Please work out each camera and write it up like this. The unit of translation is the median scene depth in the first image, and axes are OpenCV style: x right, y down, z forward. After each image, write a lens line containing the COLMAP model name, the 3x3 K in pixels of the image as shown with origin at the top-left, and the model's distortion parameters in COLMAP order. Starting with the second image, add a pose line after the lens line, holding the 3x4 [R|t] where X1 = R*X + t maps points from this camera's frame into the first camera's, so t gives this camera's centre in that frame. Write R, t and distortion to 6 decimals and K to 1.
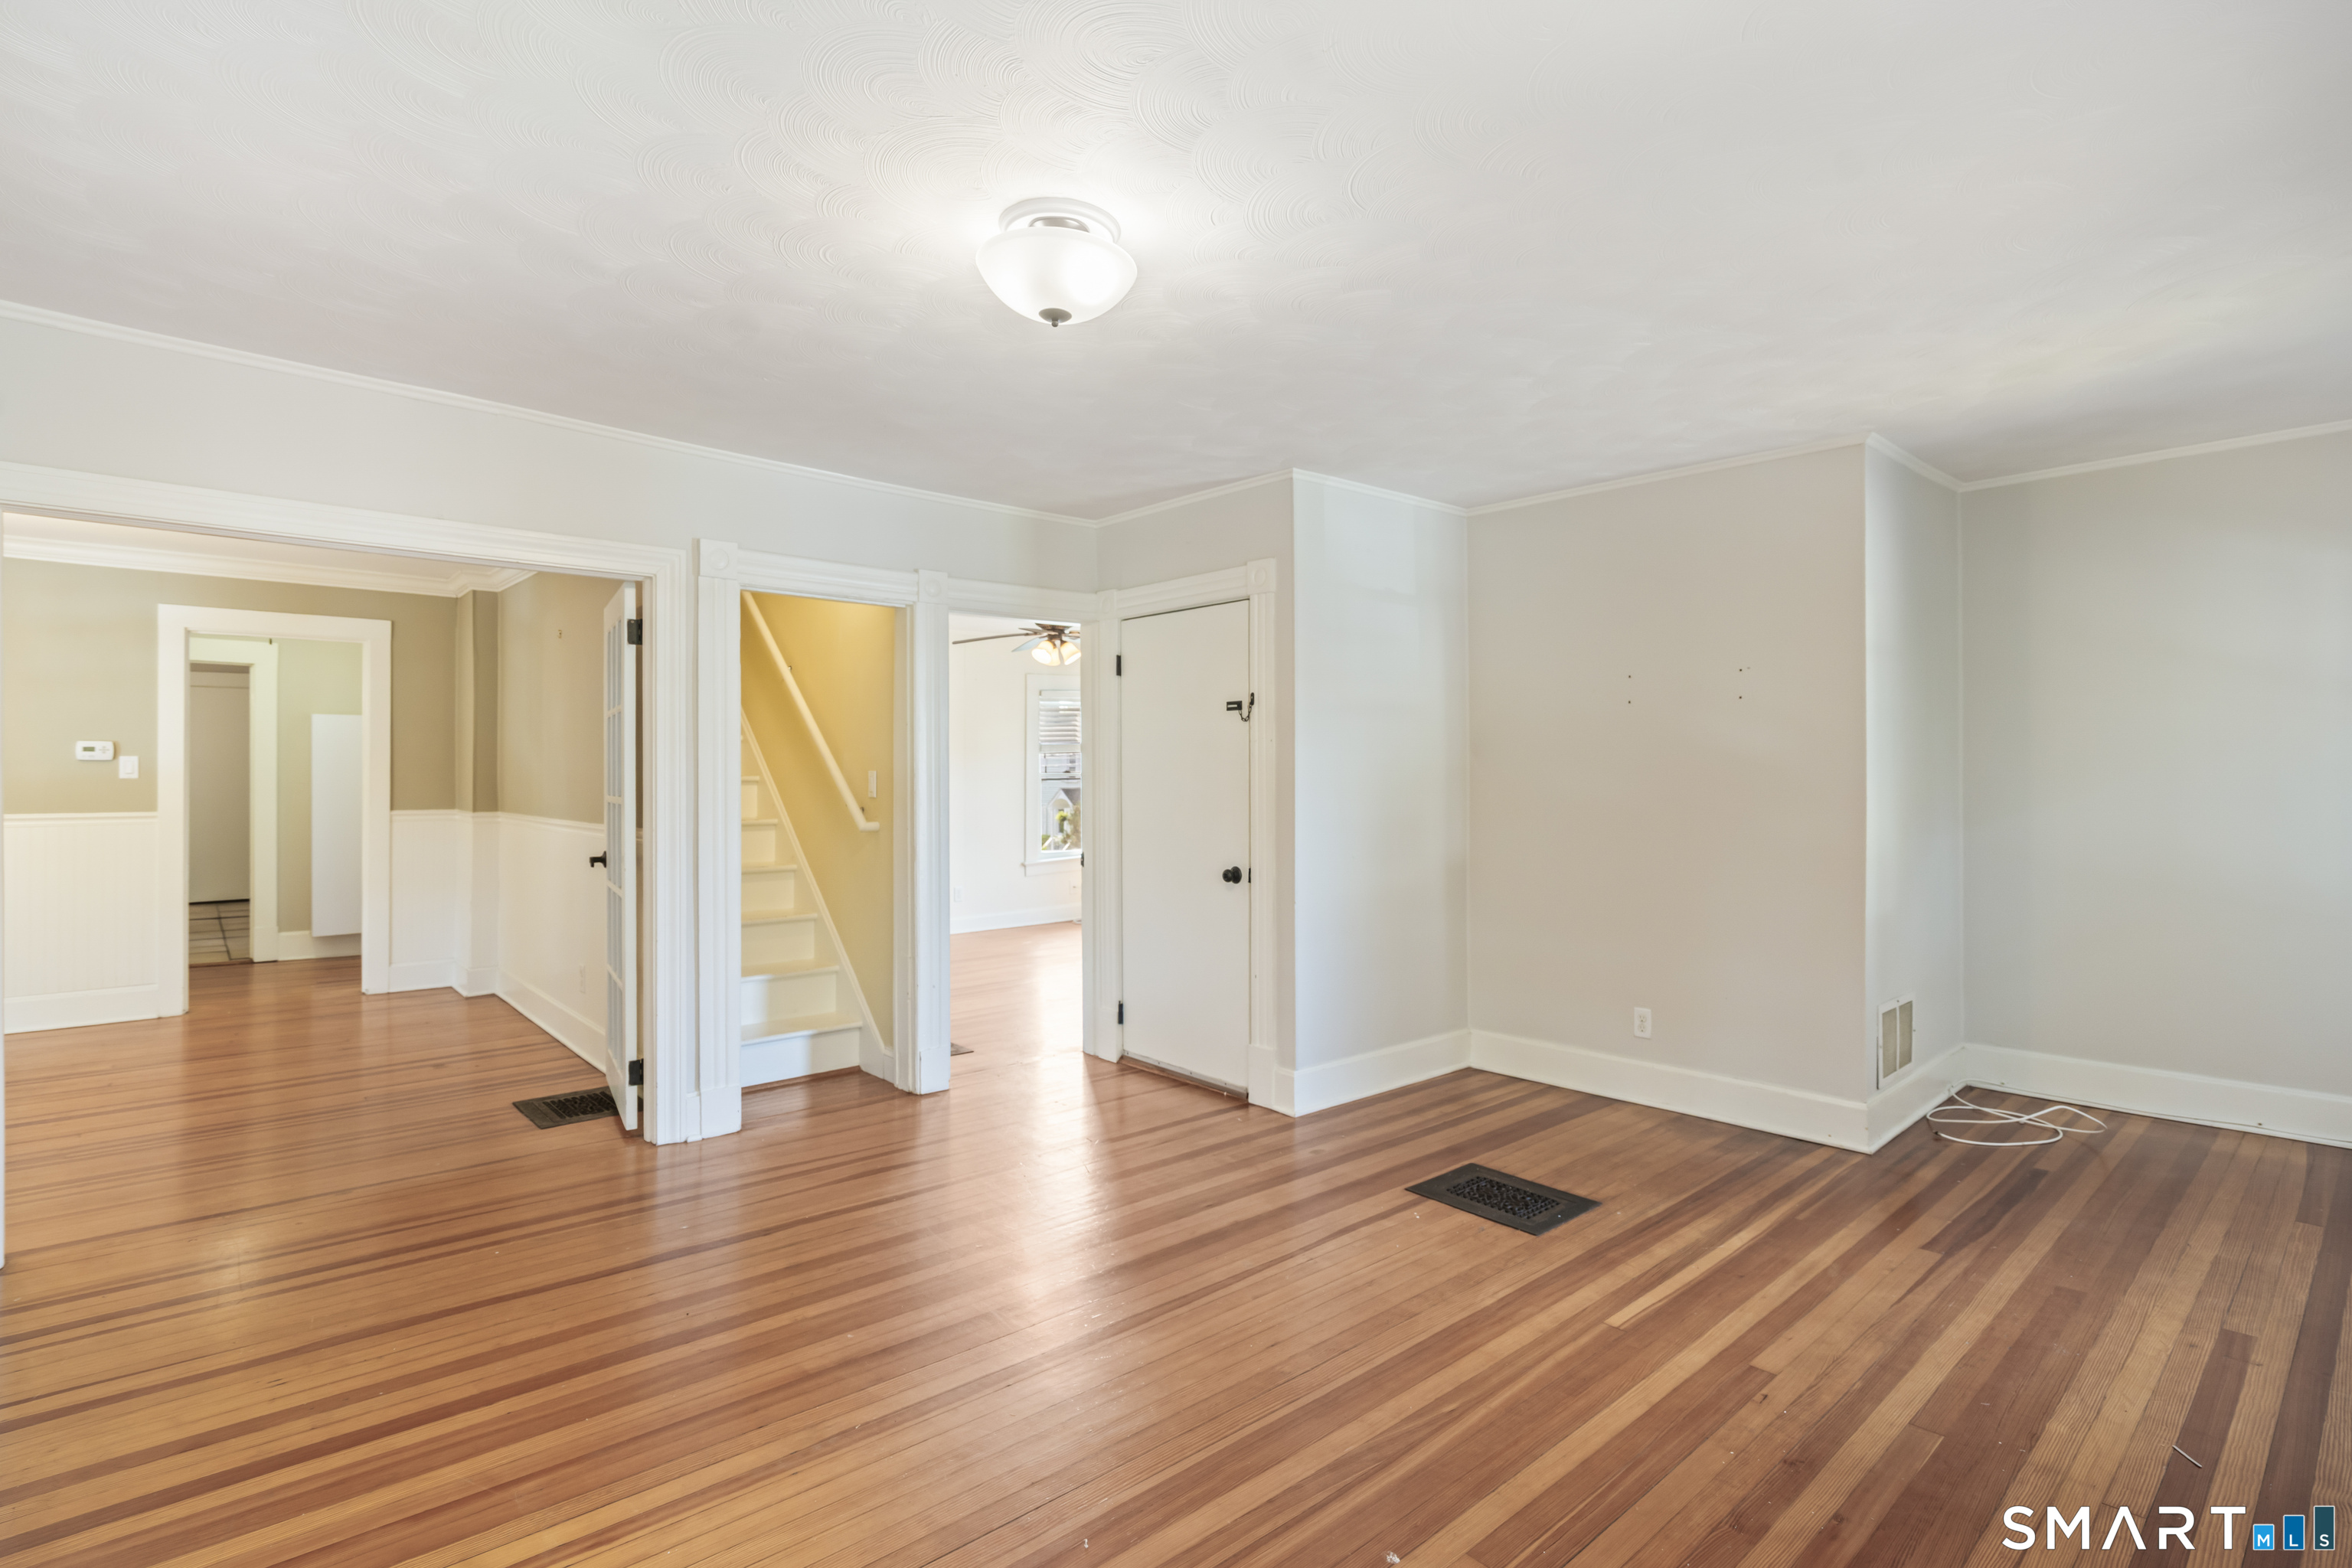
lens RADIAL K [[1134.2, 0, 1176.0], [0, 1134.2, 784.0], [0, 0, 1]] dist [-0.000312, 0.000312]
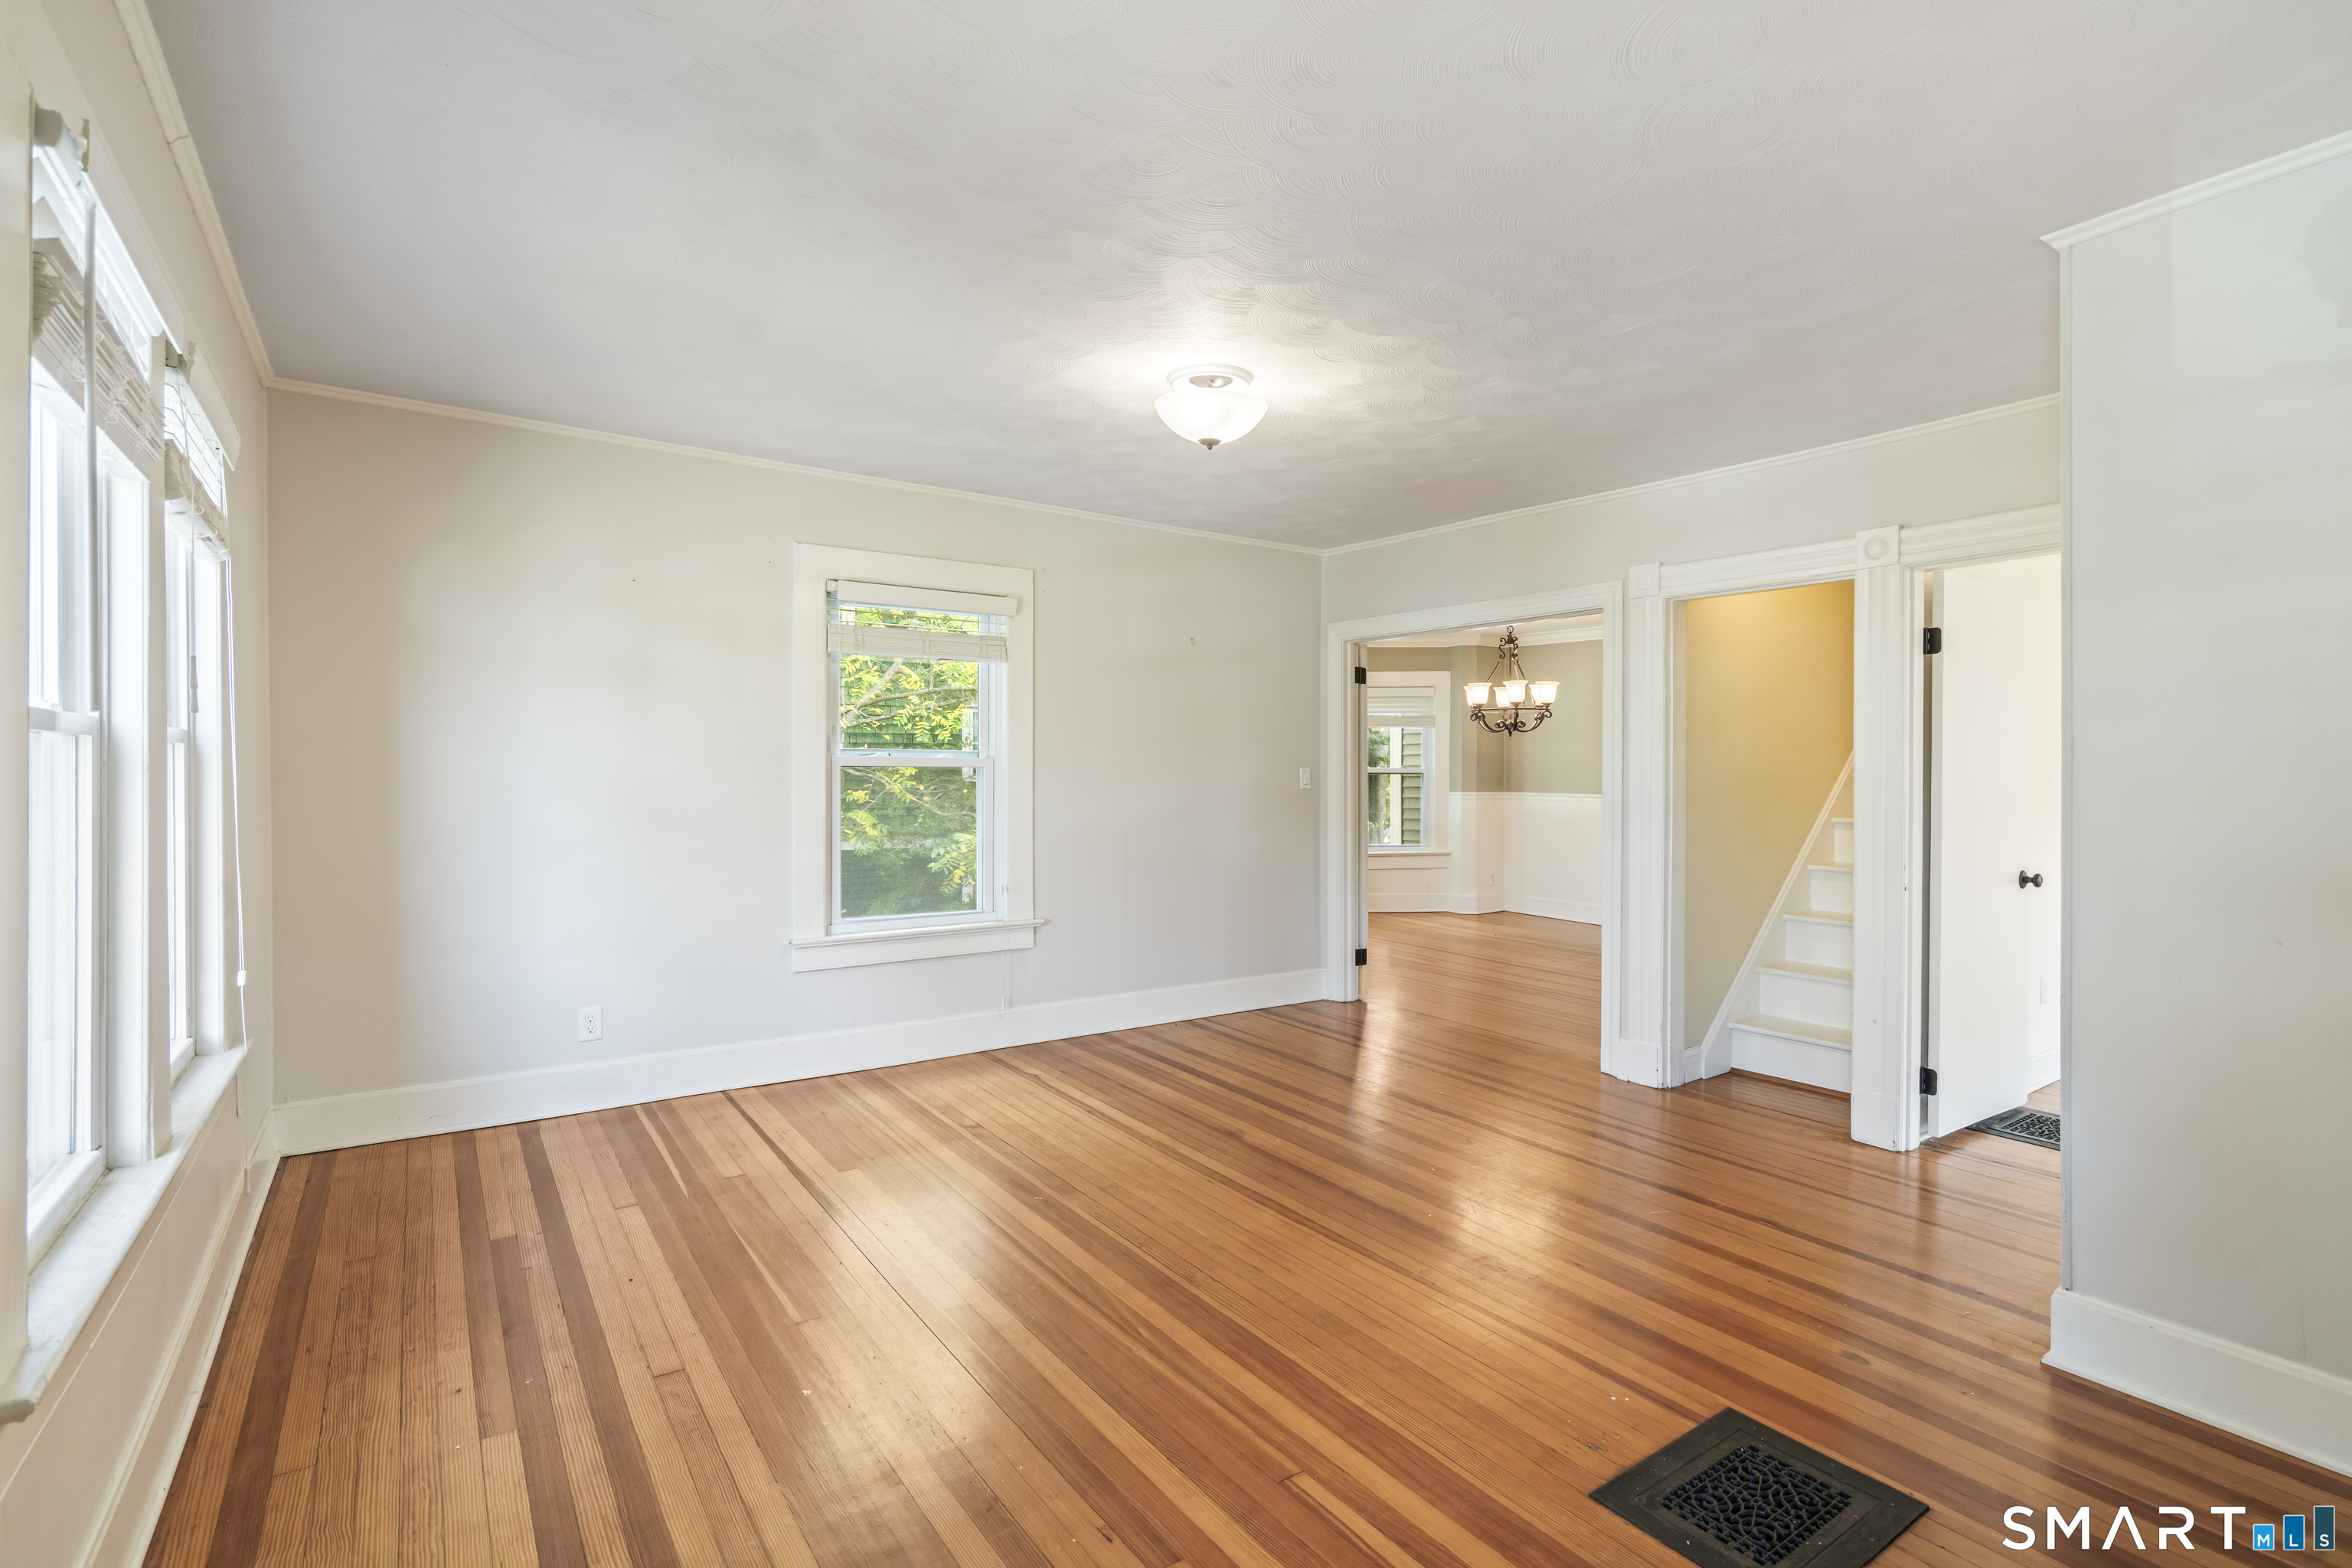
lens RADIAL K [[1101.5, 0, 1188.6], [0, 1101.5, 786.6], [0, 0, 1]] dist [-0.000790, 0.000898]
pose [[-0.124550, 0.008814, -0.992174, 0.919208], [-0.010423, 0.999894, 0.010191, 0.001833], [0.992159, 0.011611, -0.124445, 0.825615]]
